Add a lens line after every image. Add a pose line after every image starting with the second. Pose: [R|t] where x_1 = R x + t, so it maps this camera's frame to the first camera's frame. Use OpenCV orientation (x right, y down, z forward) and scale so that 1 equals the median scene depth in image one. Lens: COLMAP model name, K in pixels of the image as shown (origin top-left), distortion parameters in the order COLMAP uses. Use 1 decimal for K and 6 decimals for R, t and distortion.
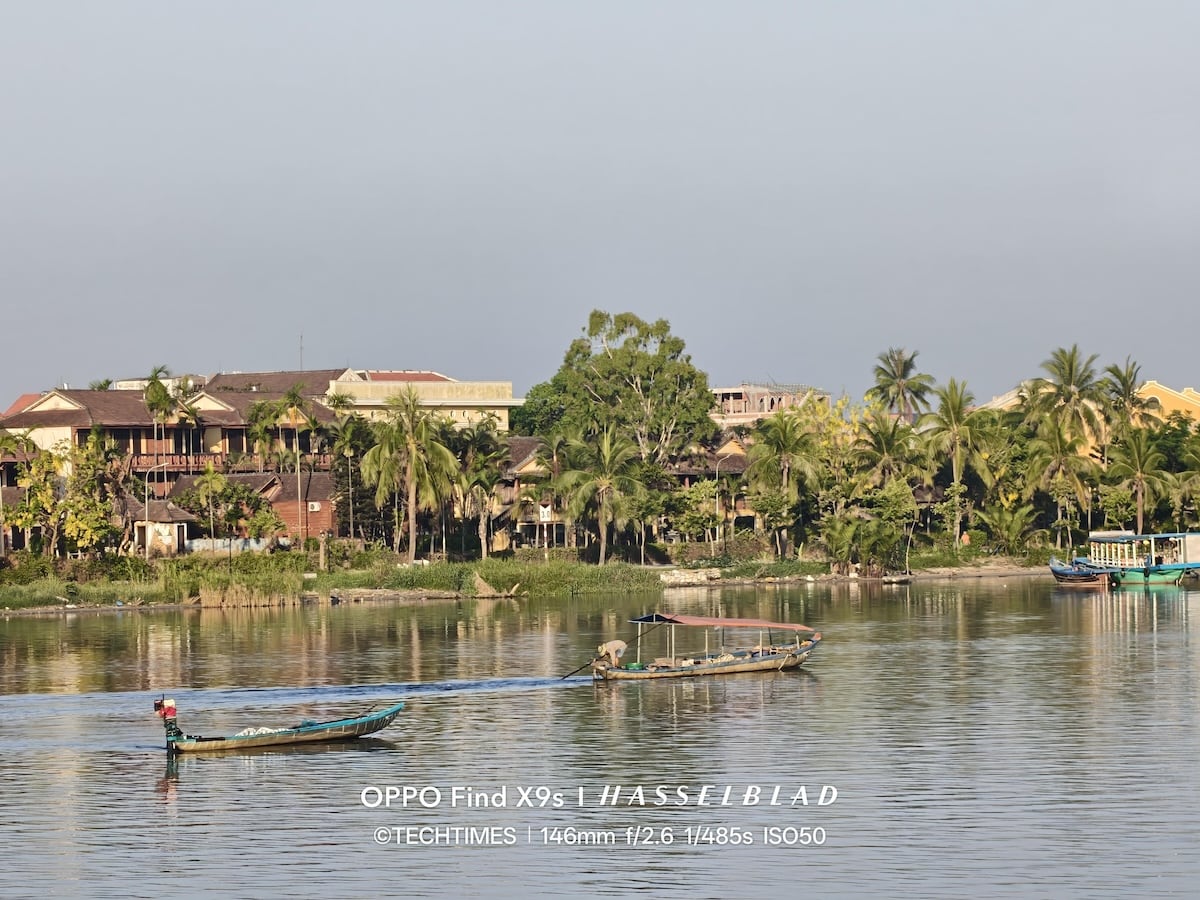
lens RADIAL K [[5921.2, 0, 600.0], [0, 5921.2, 450.0], [0, 0, 1]] dist [-0.489835, -9.939101]
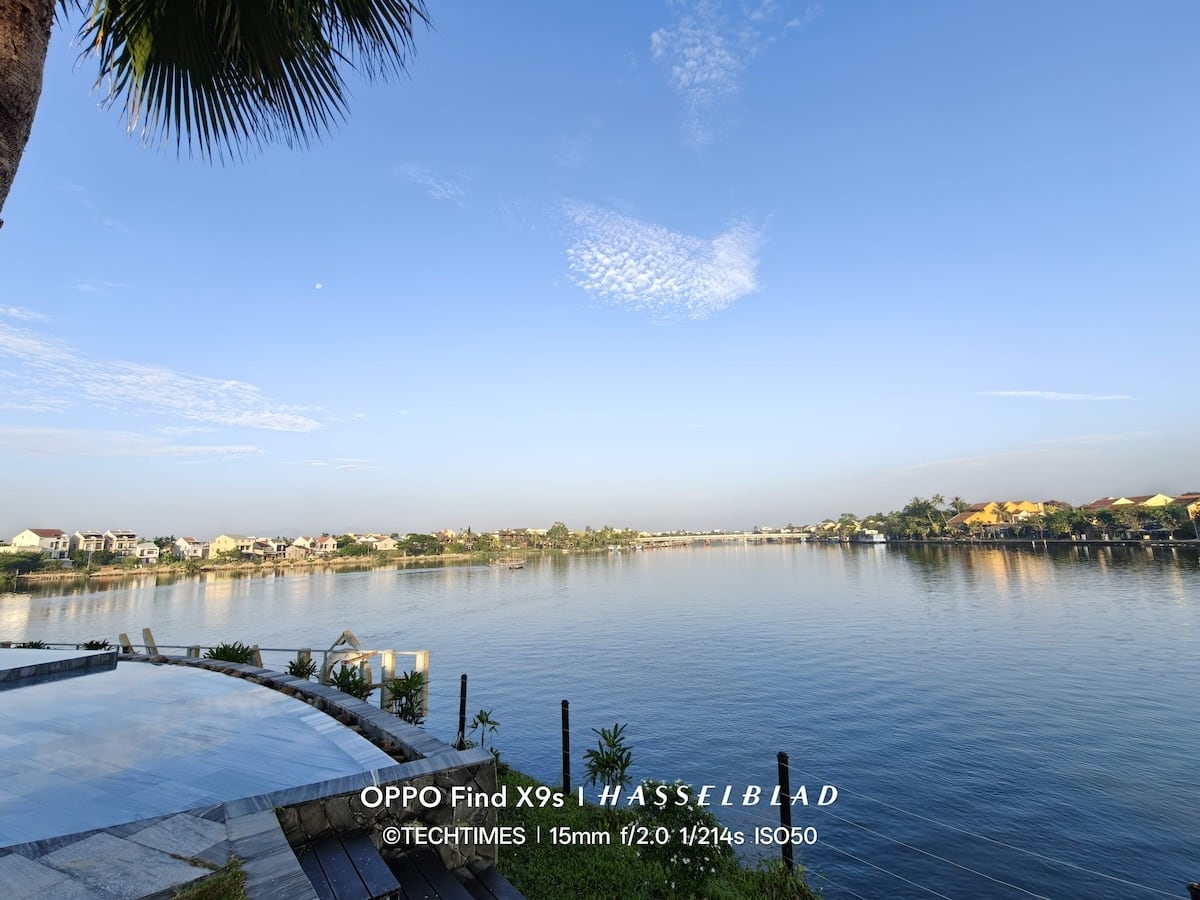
lens RADIAL K [[514.6, 0, 599.0], [0, 514.6, 439.5], [0, 0, 1]] dist [0.002684, 0.000153]
pose [[0.996677, 0.005745, 0.081257, 0.000708], [0.009221, 0.983141, -0.182618, -0.001949], [-0.080936, 0.182760, 0.979820, 0.172917]]
